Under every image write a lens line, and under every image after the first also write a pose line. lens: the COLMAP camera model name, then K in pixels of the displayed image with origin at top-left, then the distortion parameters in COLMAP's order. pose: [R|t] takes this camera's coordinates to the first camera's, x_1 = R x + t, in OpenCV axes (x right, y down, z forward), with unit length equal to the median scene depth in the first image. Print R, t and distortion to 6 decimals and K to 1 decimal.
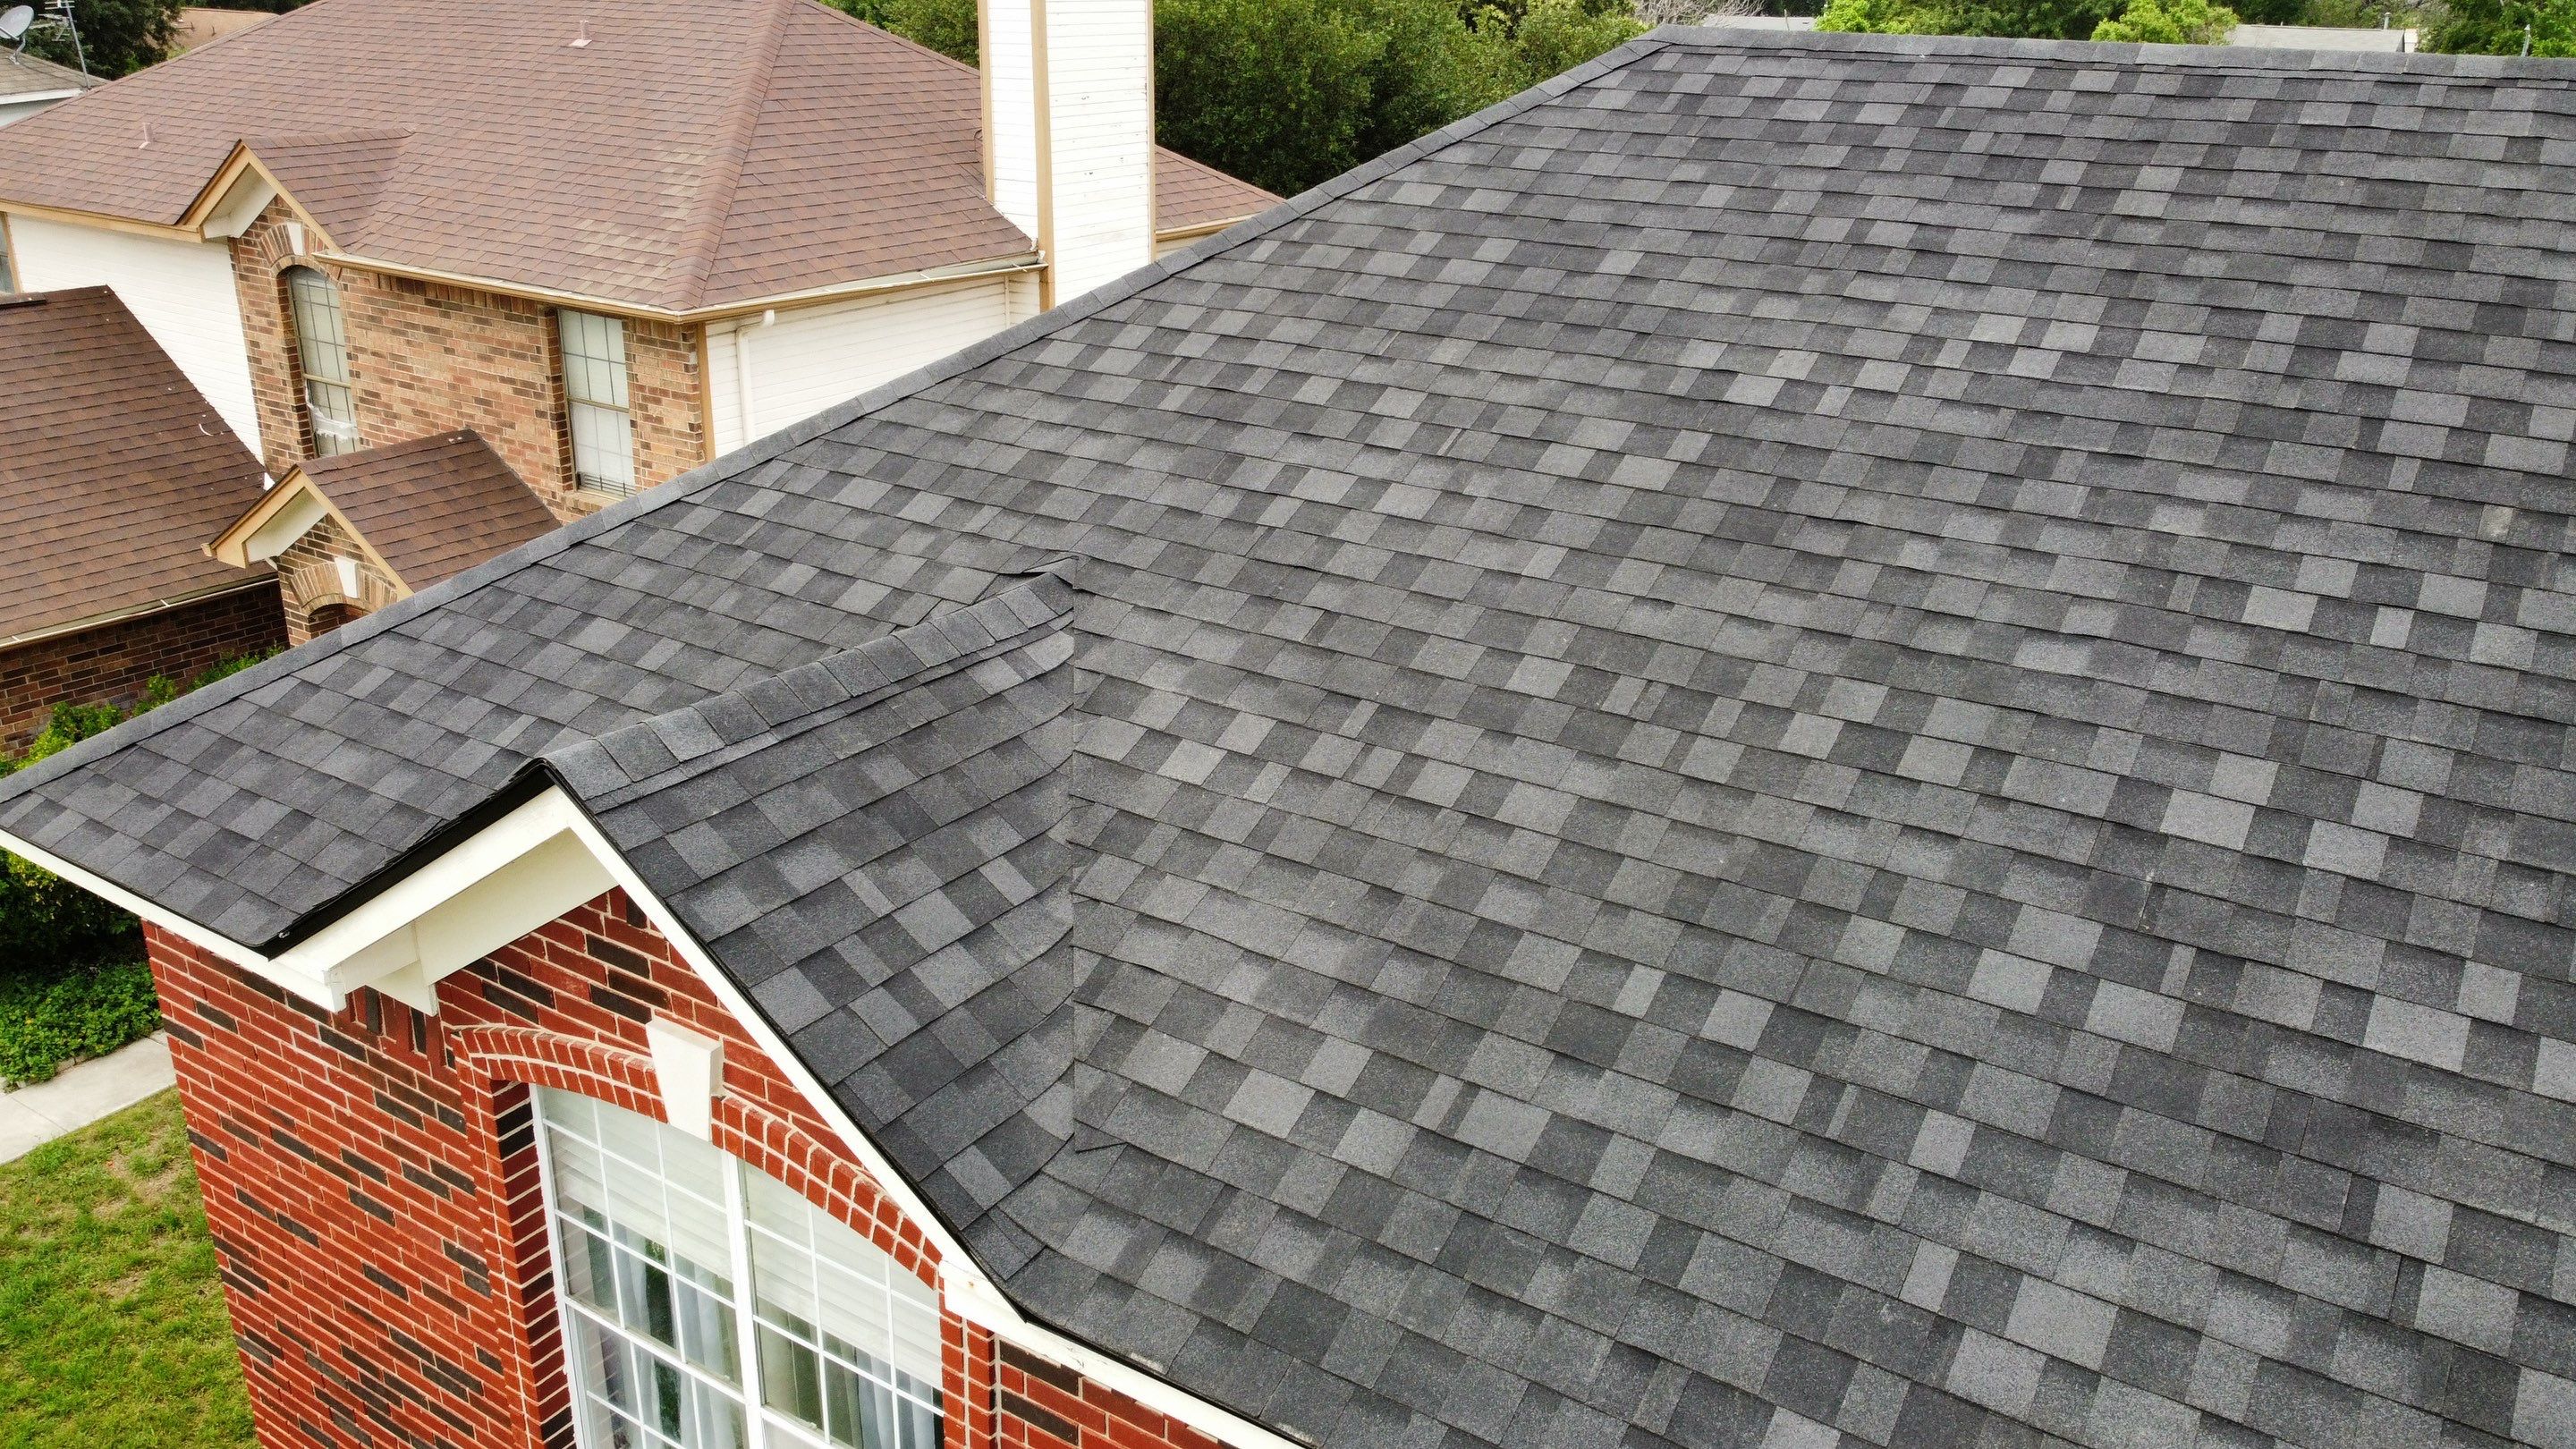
lens RADIAL K [[1944.1, 0, 1288.2], [0, 1944.1, 713.4], [0, 0, 1]] dist [0.010068, -0.015523]
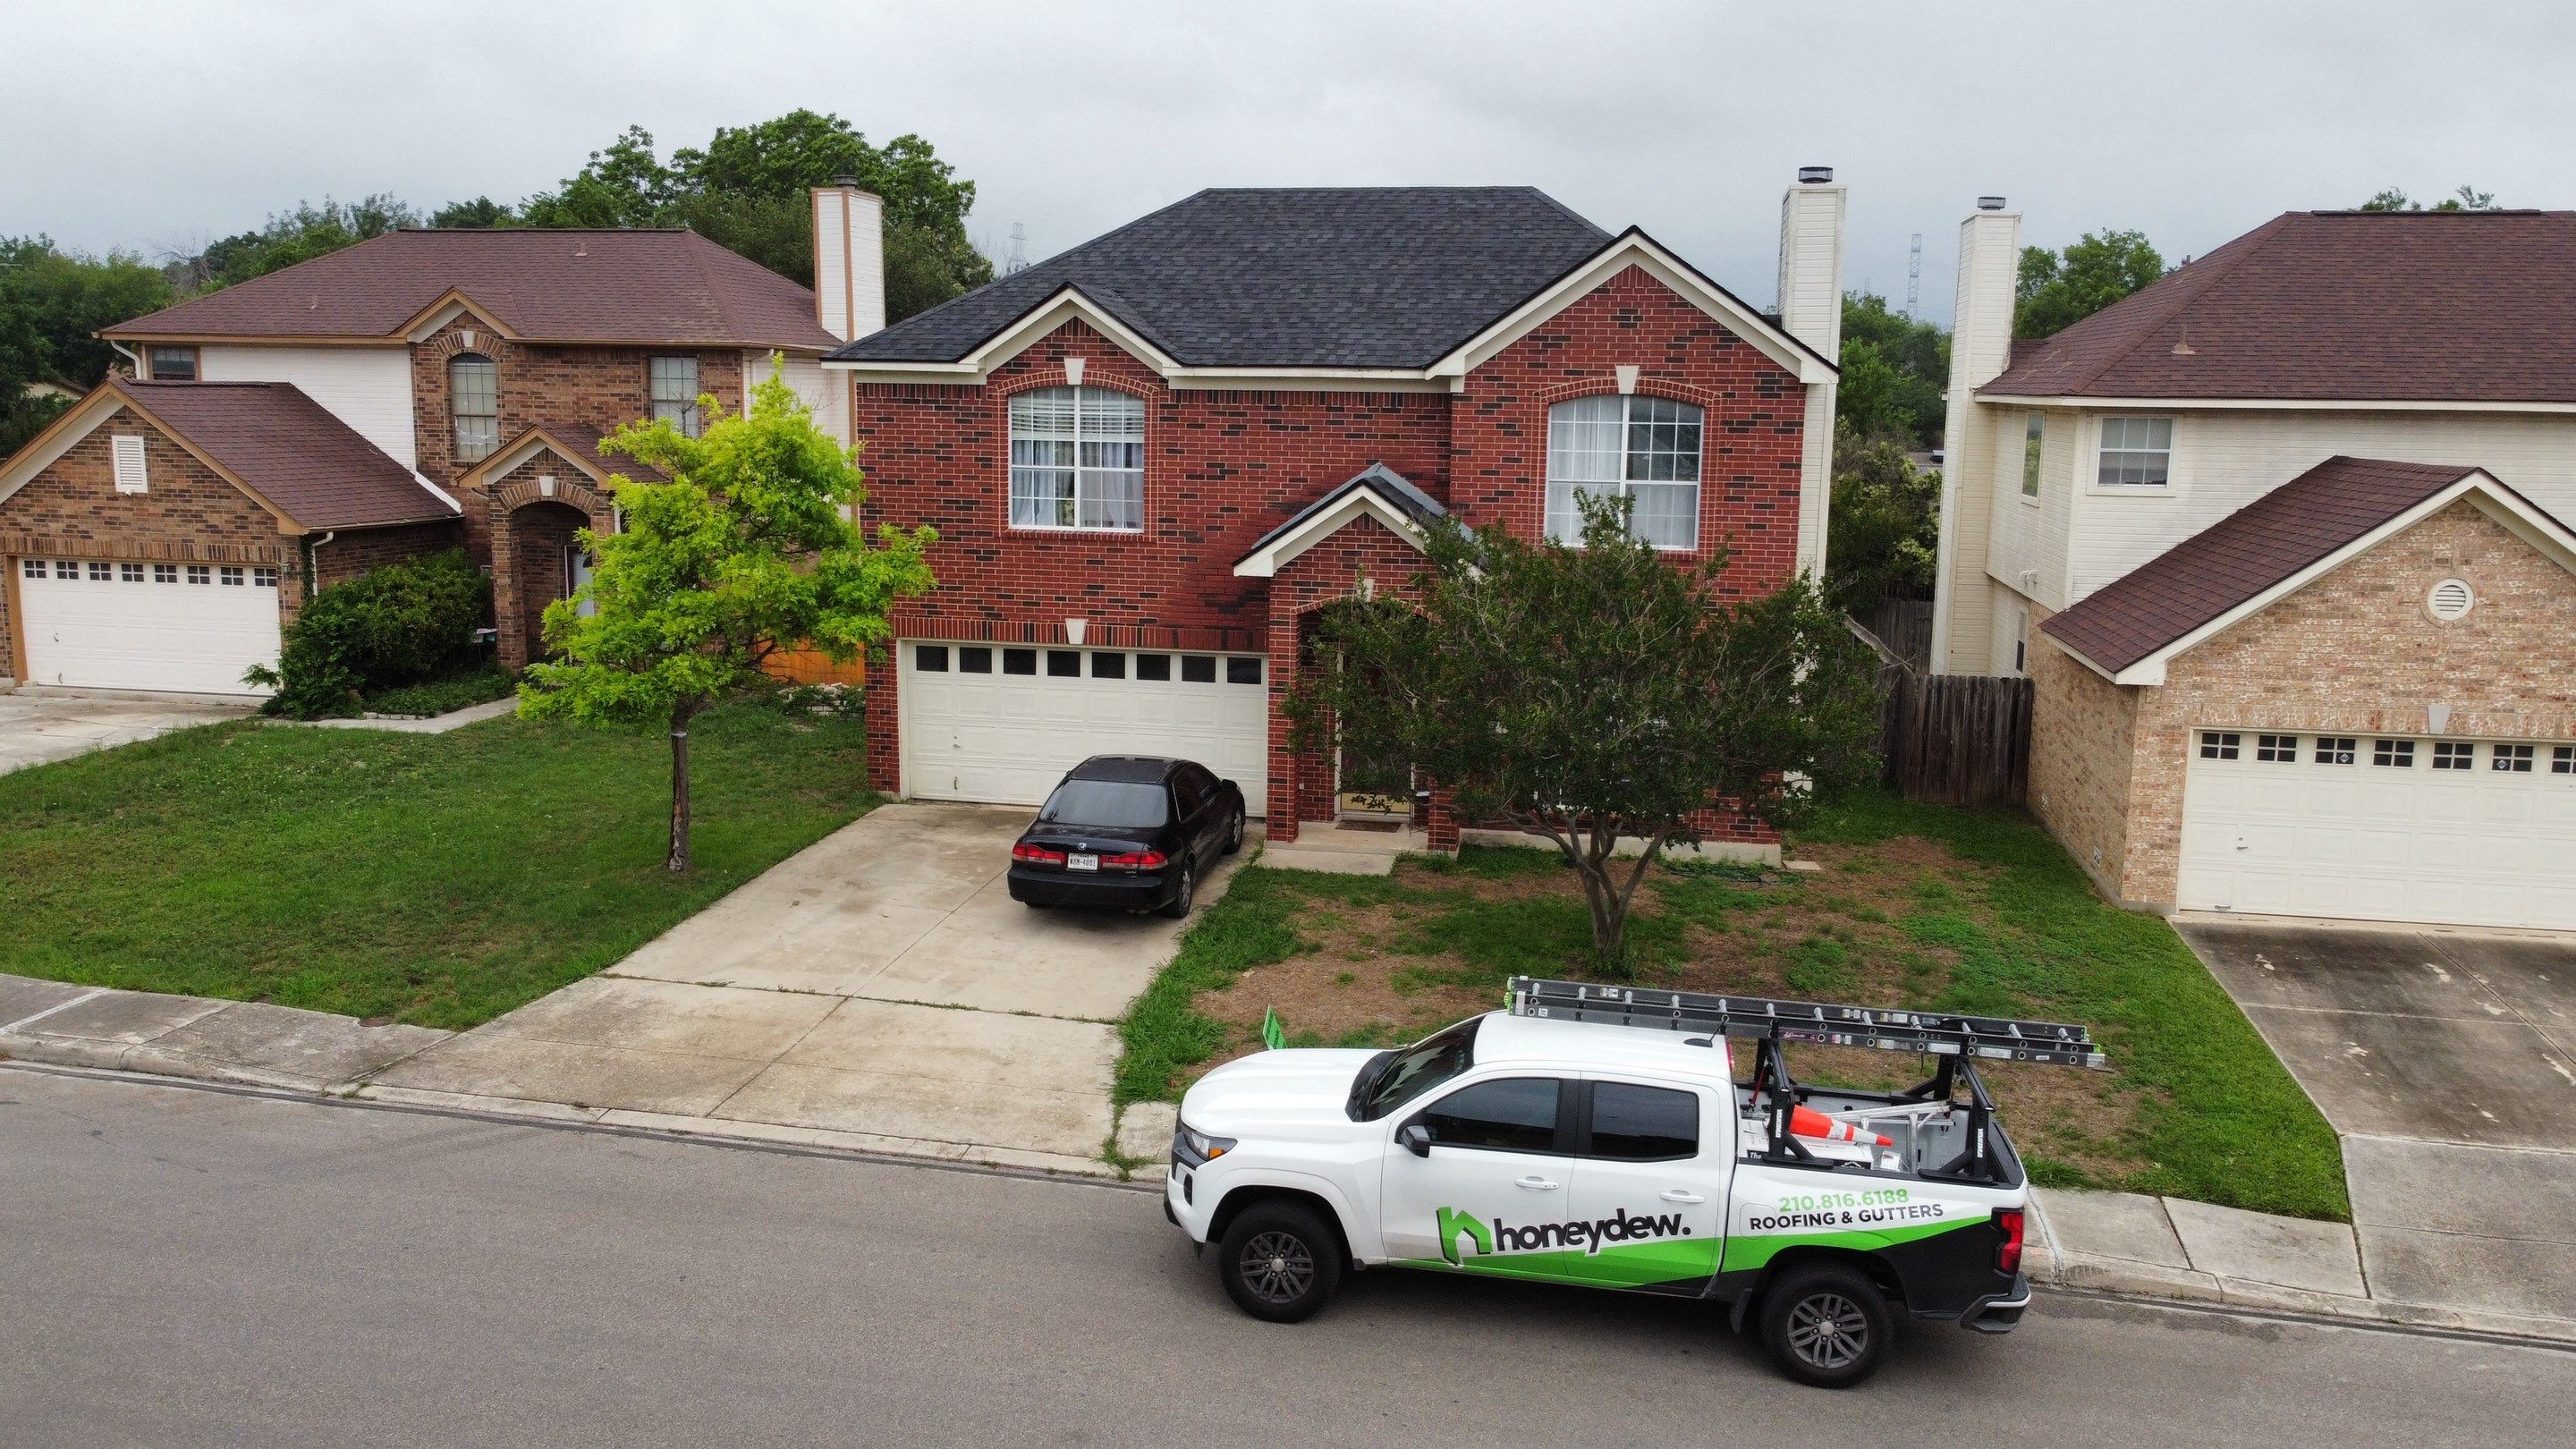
lens RADIAL K [[1944.1, 0, 1288.2], [0, 1944.1, 713.4], [0, 0, 1]] dist [0.010068, -0.015523]
pose [[0.924742, -0.073944, 0.373343, -1.583673], [0.144665, 0.975611, -0.165093, 1.768399], [-0.352030, 0.206678, 0.912885, -3.118784]]
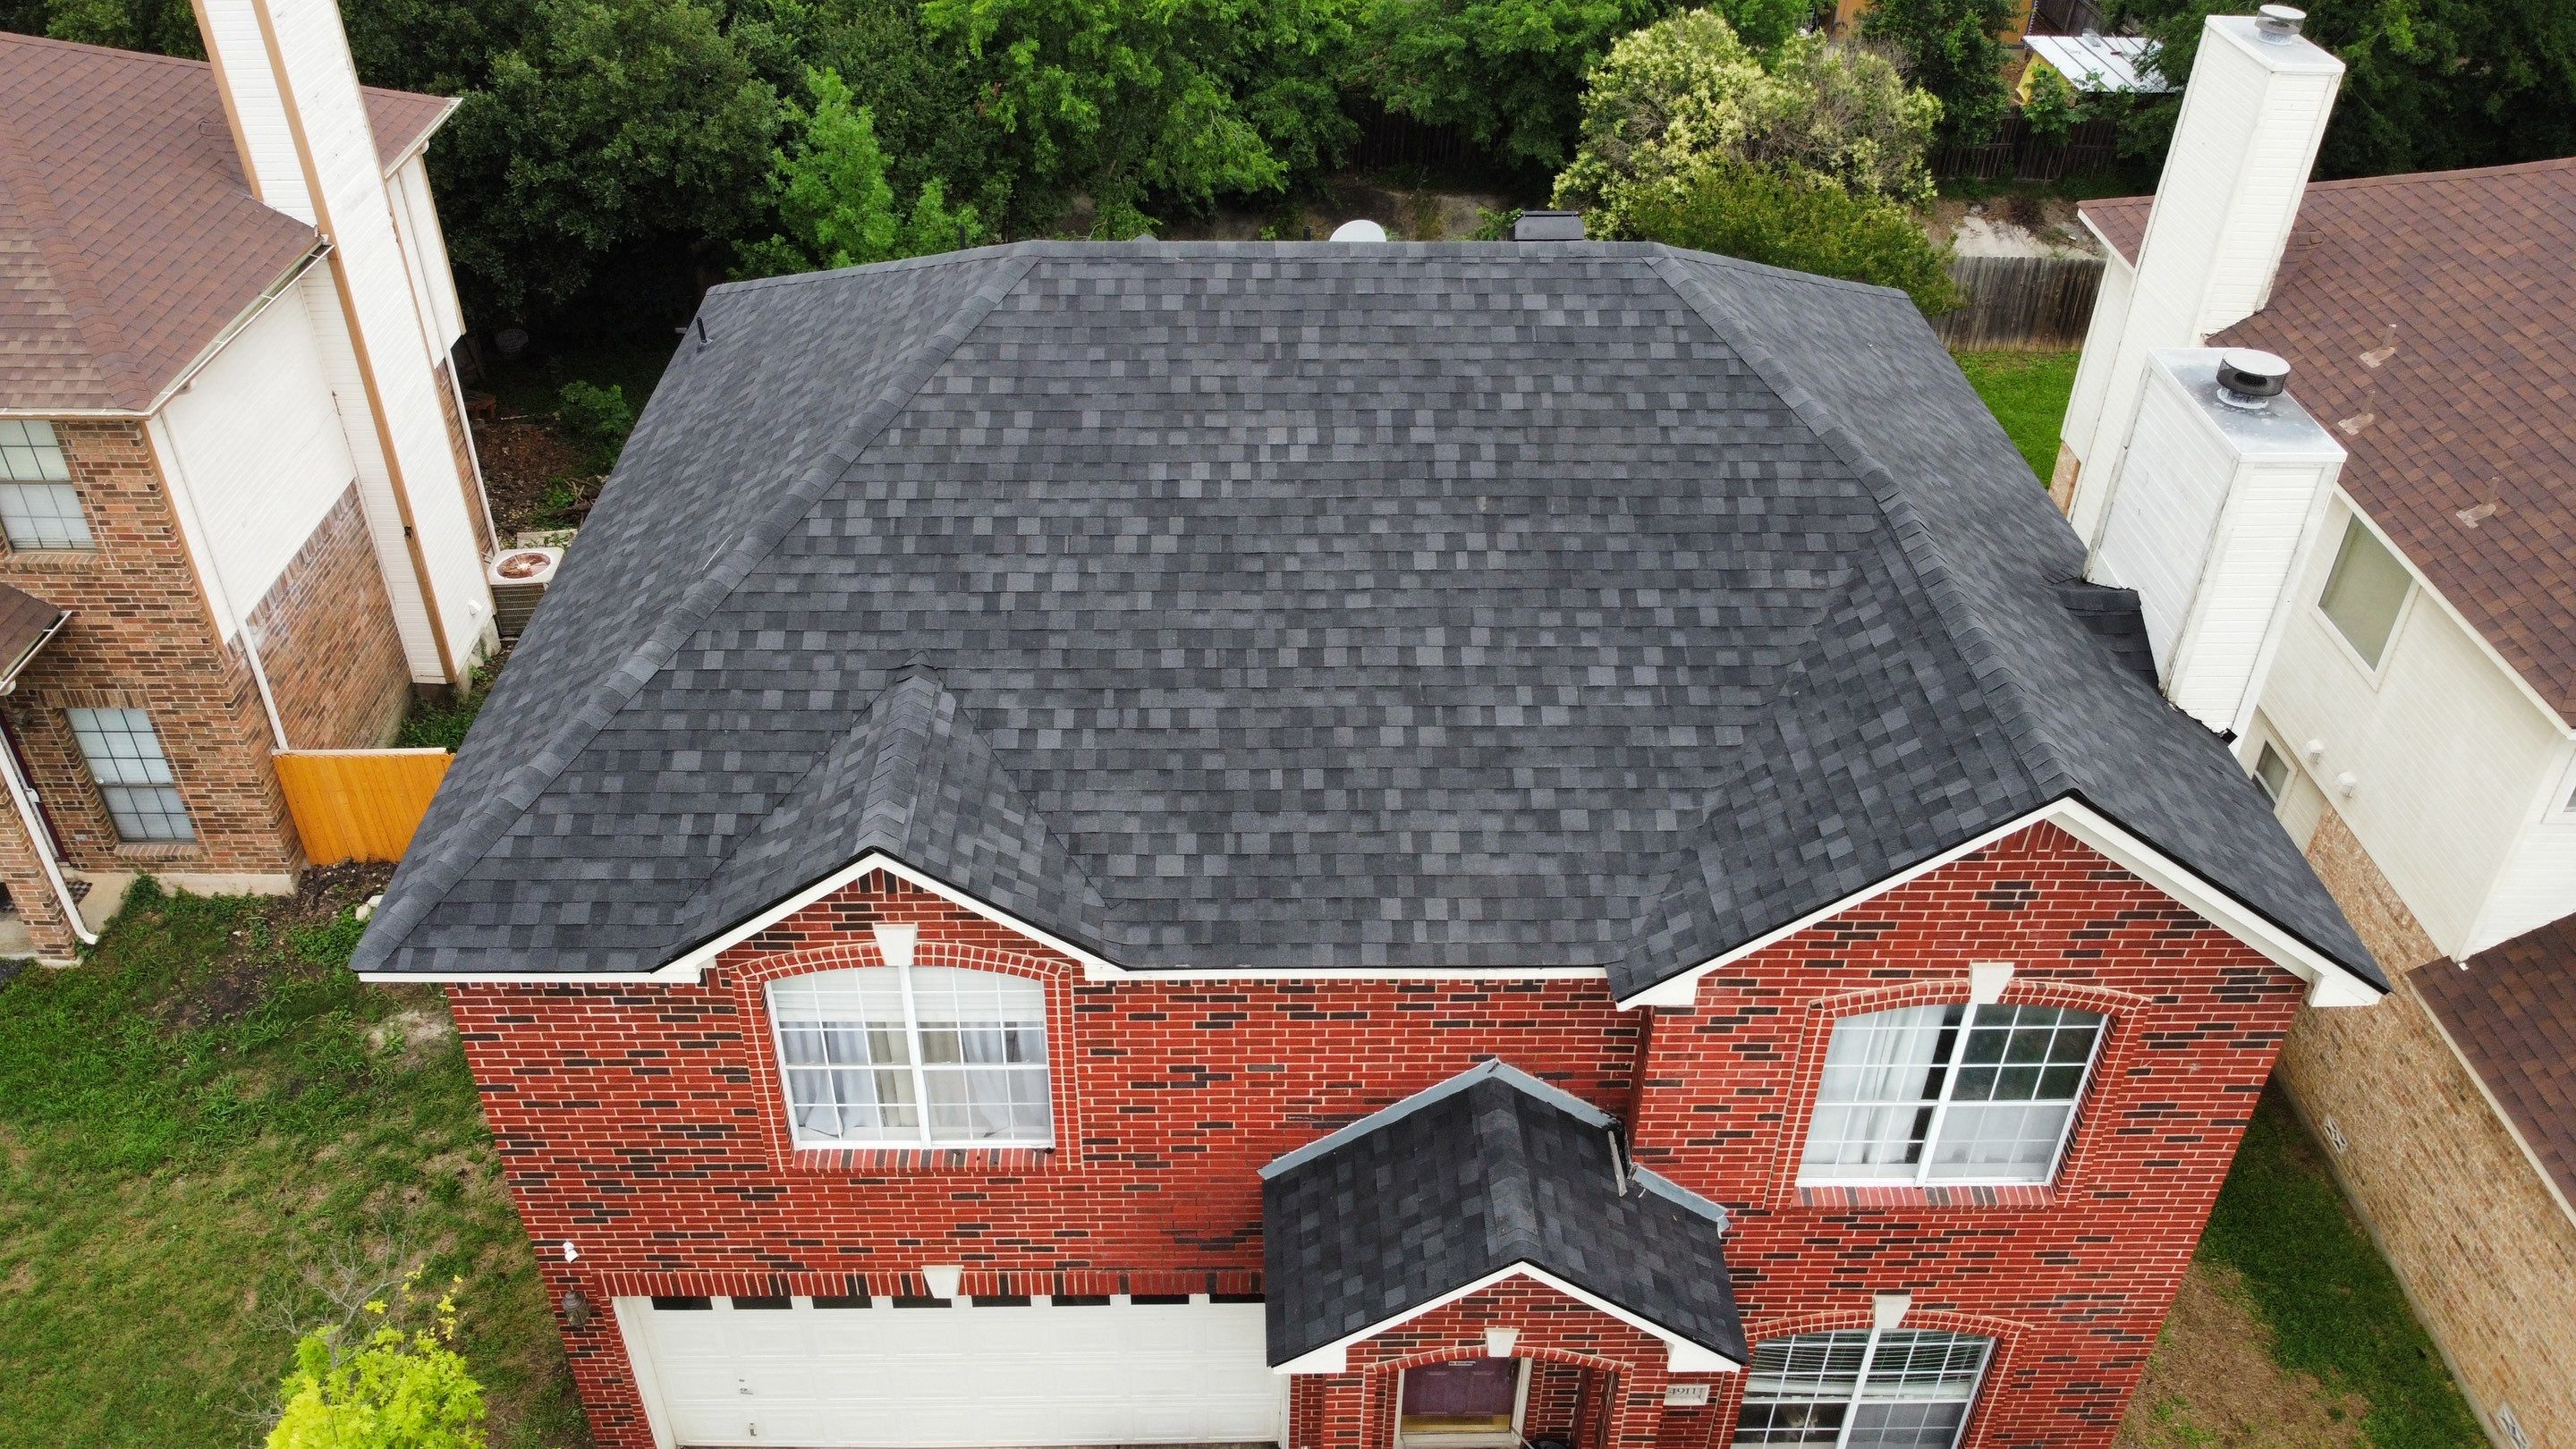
lens RADIAL K [[1944.1, 0, 1288.2], [0, 1944.1, 713.4], [0, 0, 1]] dist [0.010068, -0.015523]
pose [[0.830141, -0.331594, 0.448232, -0.852610], [0.206830, 0.929711, 0.304727, -0.659100], [-0.517772, -0.160258, 0.840375, -1.104913]]
